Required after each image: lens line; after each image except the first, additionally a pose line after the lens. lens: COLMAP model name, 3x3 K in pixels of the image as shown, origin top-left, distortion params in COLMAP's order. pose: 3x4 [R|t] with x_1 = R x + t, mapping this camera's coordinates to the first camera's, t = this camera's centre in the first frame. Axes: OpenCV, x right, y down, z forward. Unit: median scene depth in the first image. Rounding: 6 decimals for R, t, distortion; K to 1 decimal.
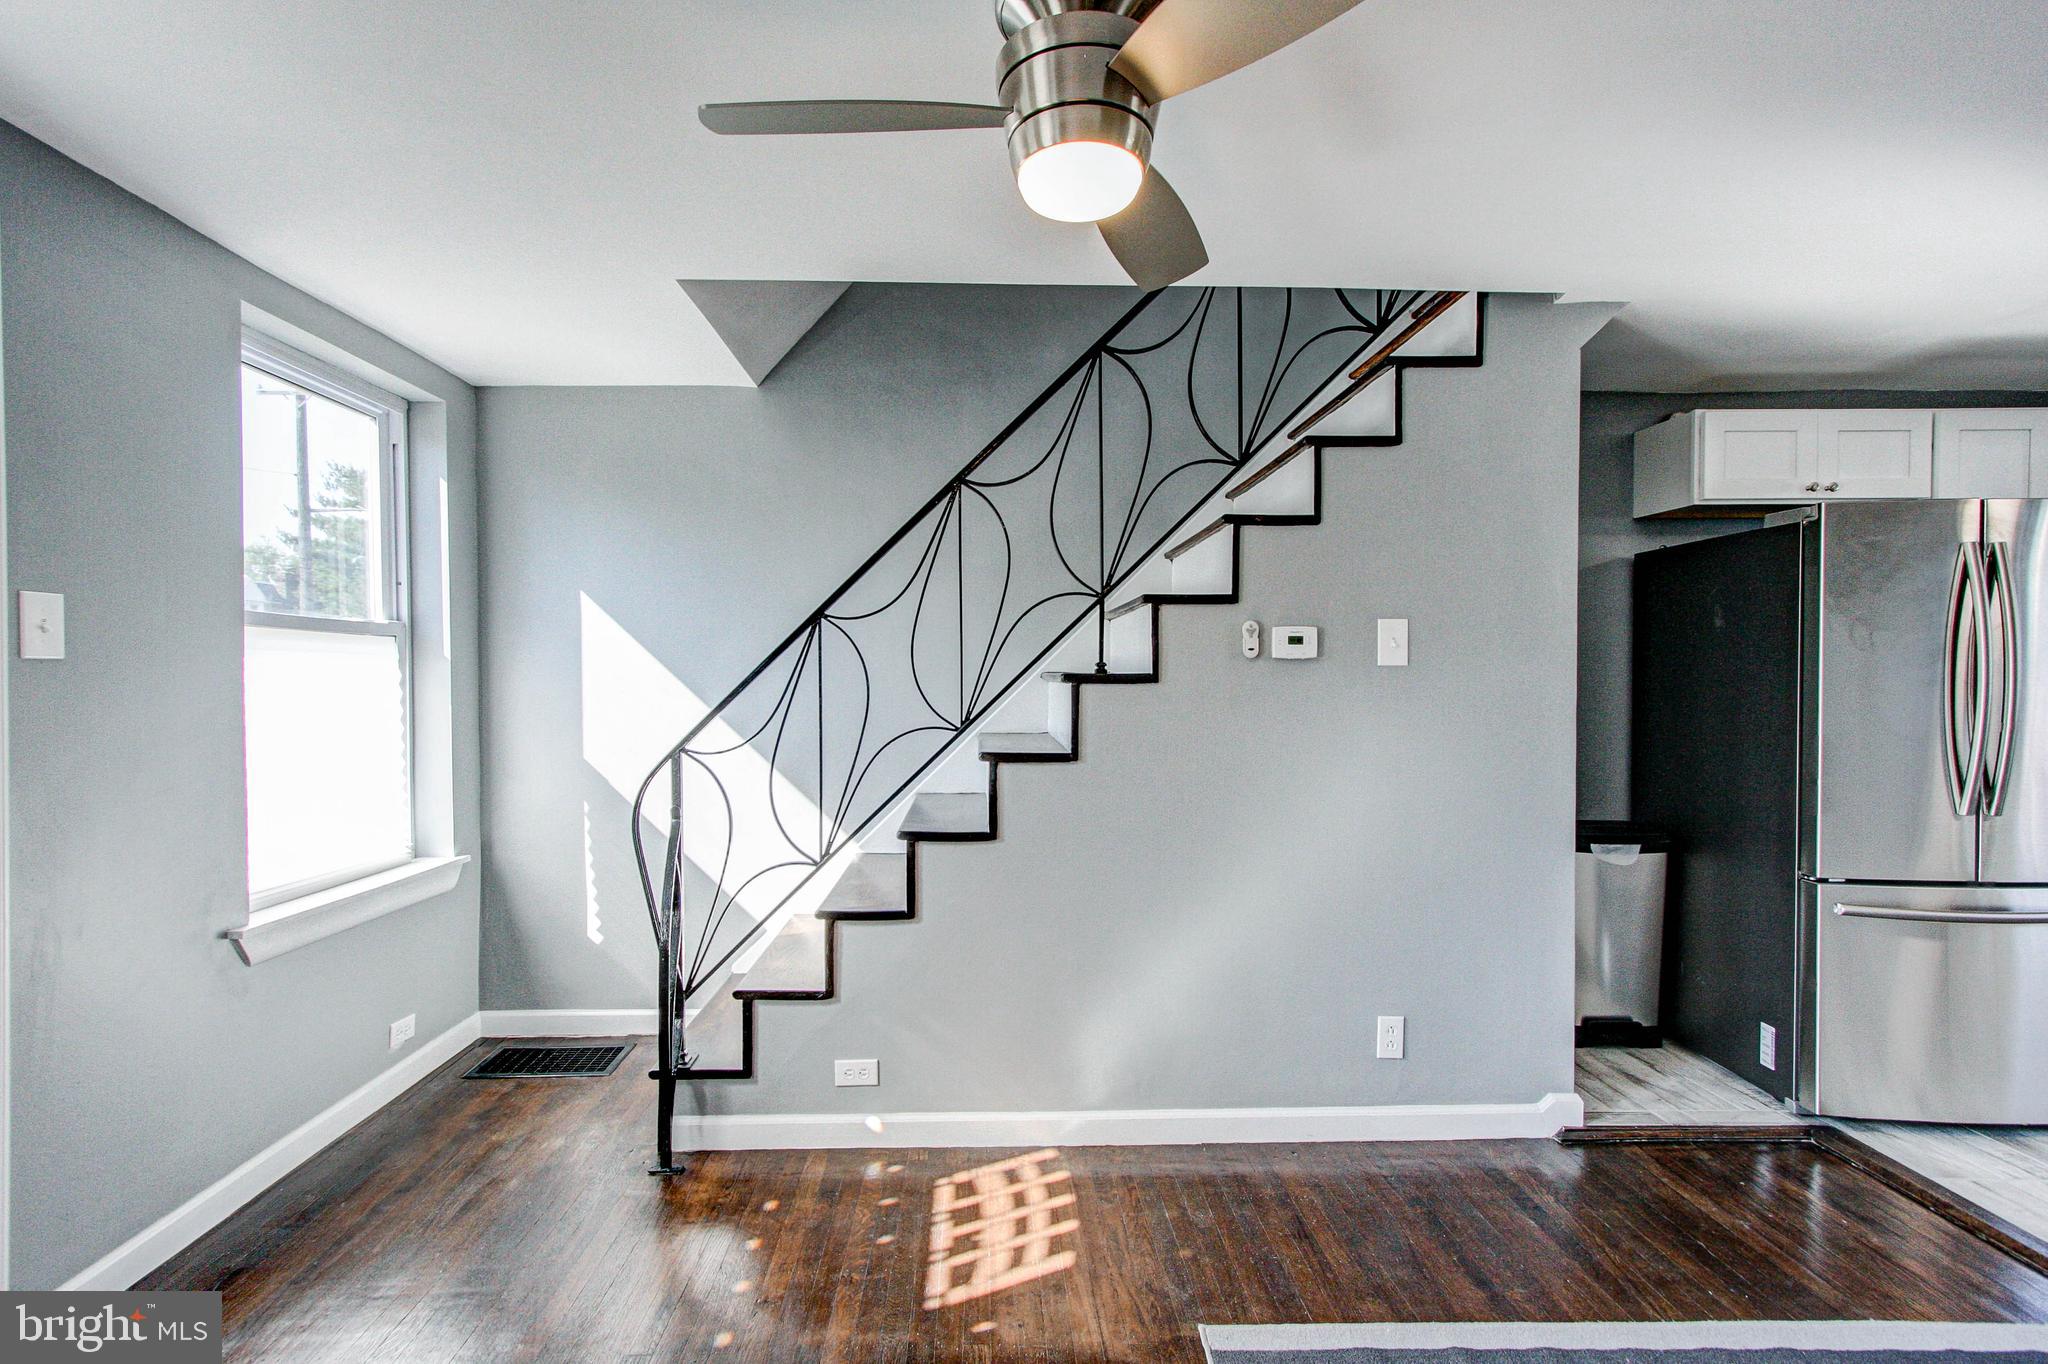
lens RADIAL K [[953.5, 0, 1006.0], [0, 953.5, 693.0], [0, 0, 1]] dist [0.005282, 0.001943]
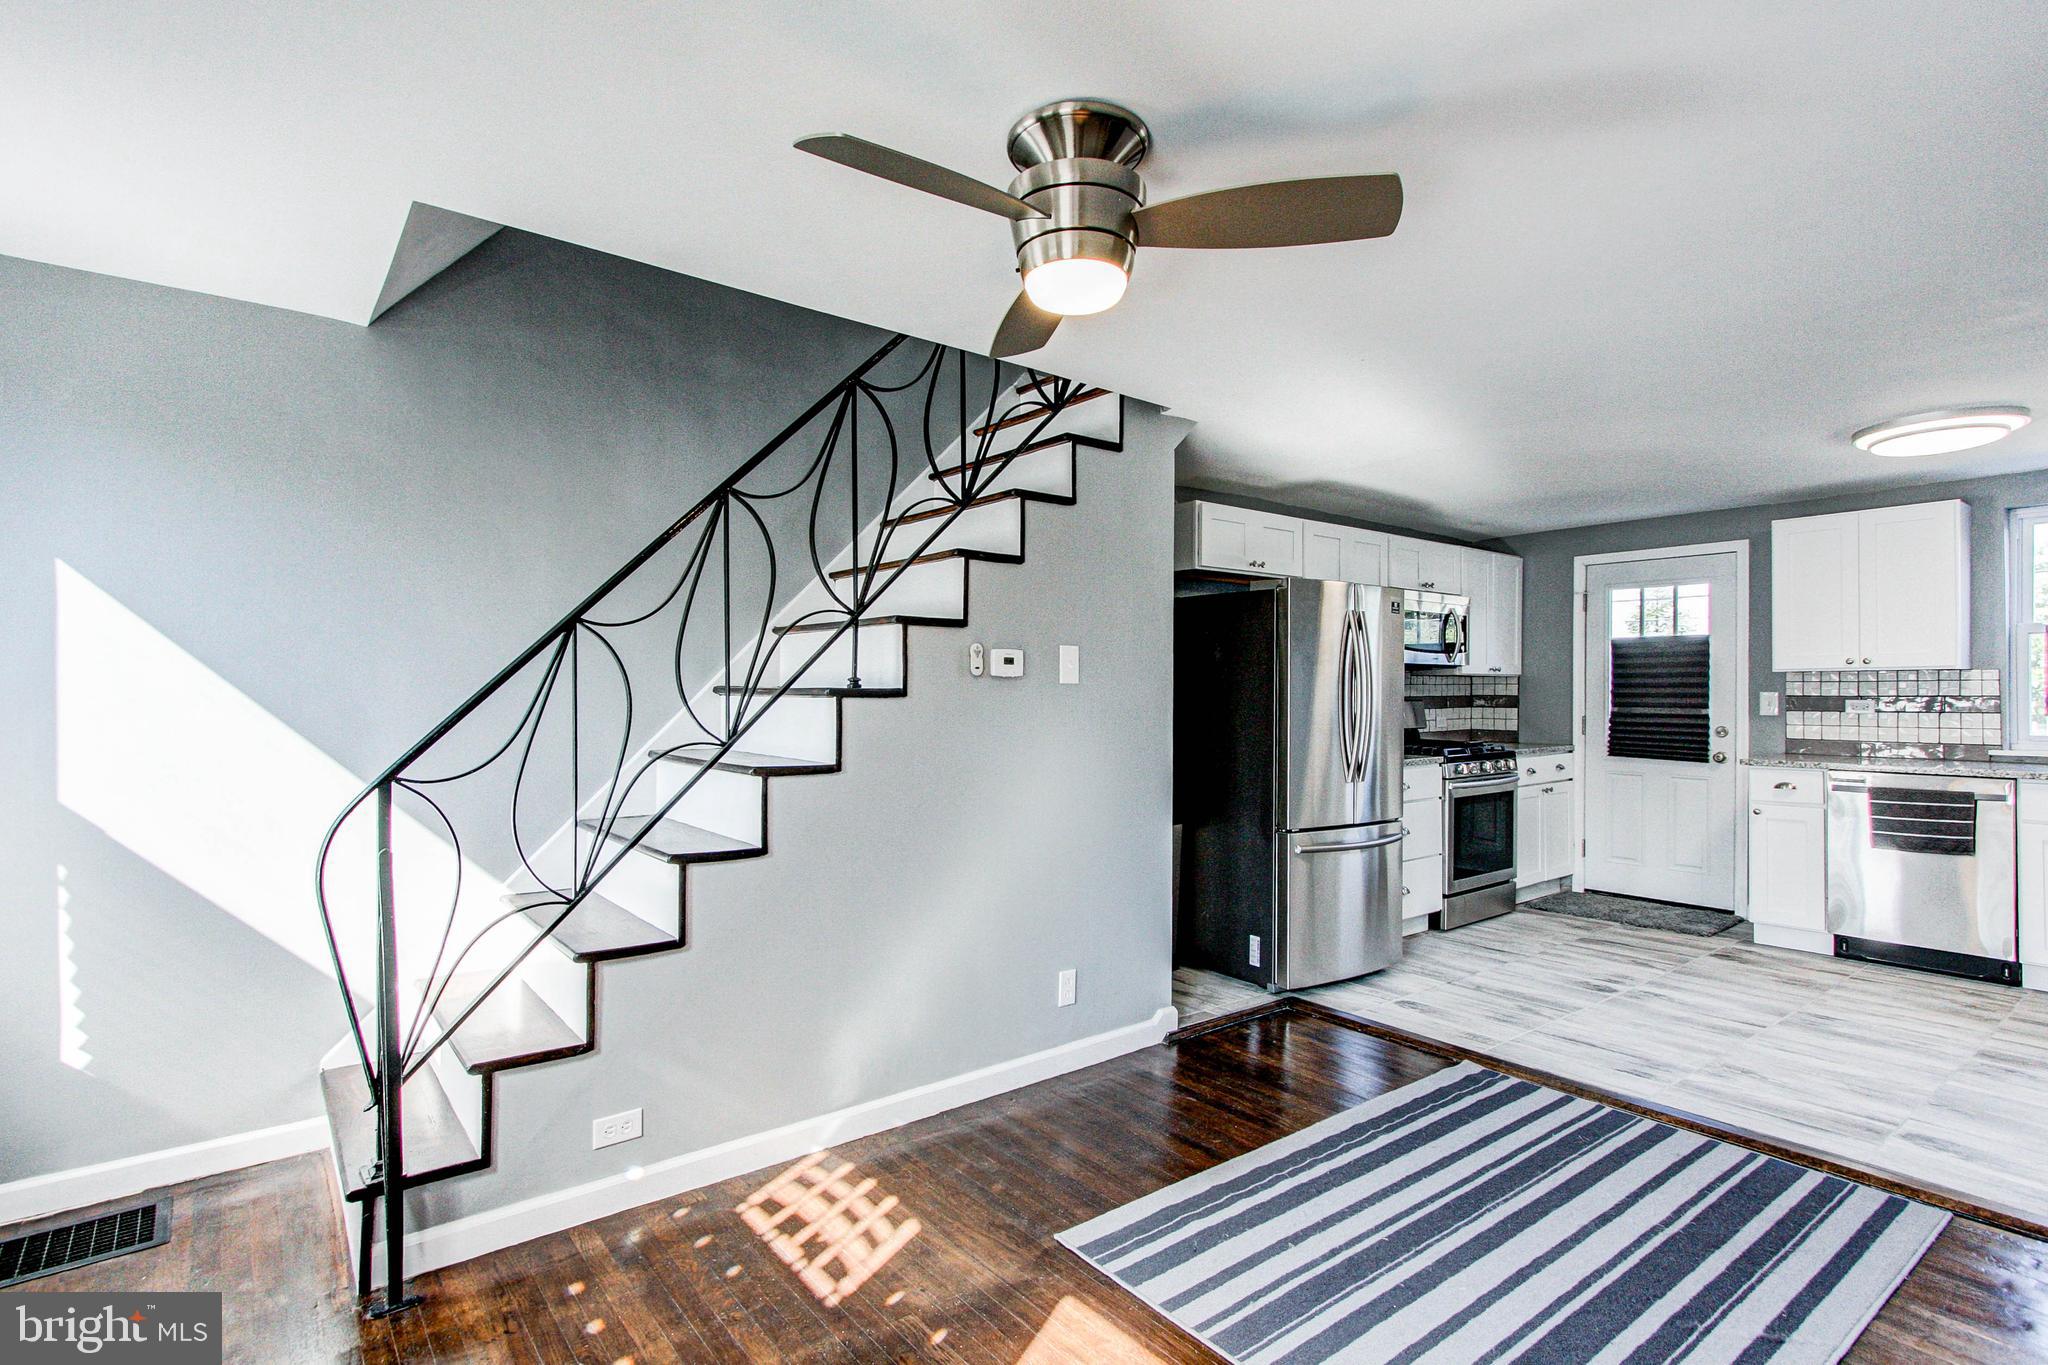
lens RADIAL K [[994.7, 0, 1003.7], [0, 994.7, 690.9], [0, 0, 1]] dist [0.006992, 0.000730]
pose [[0.804925, 0.006022, 0.593346, -0.424994], [0.003369, 0.999886, -0.014719, -0.000603], [-0.593367, 0.013846, 0.804813, 0.017913]]
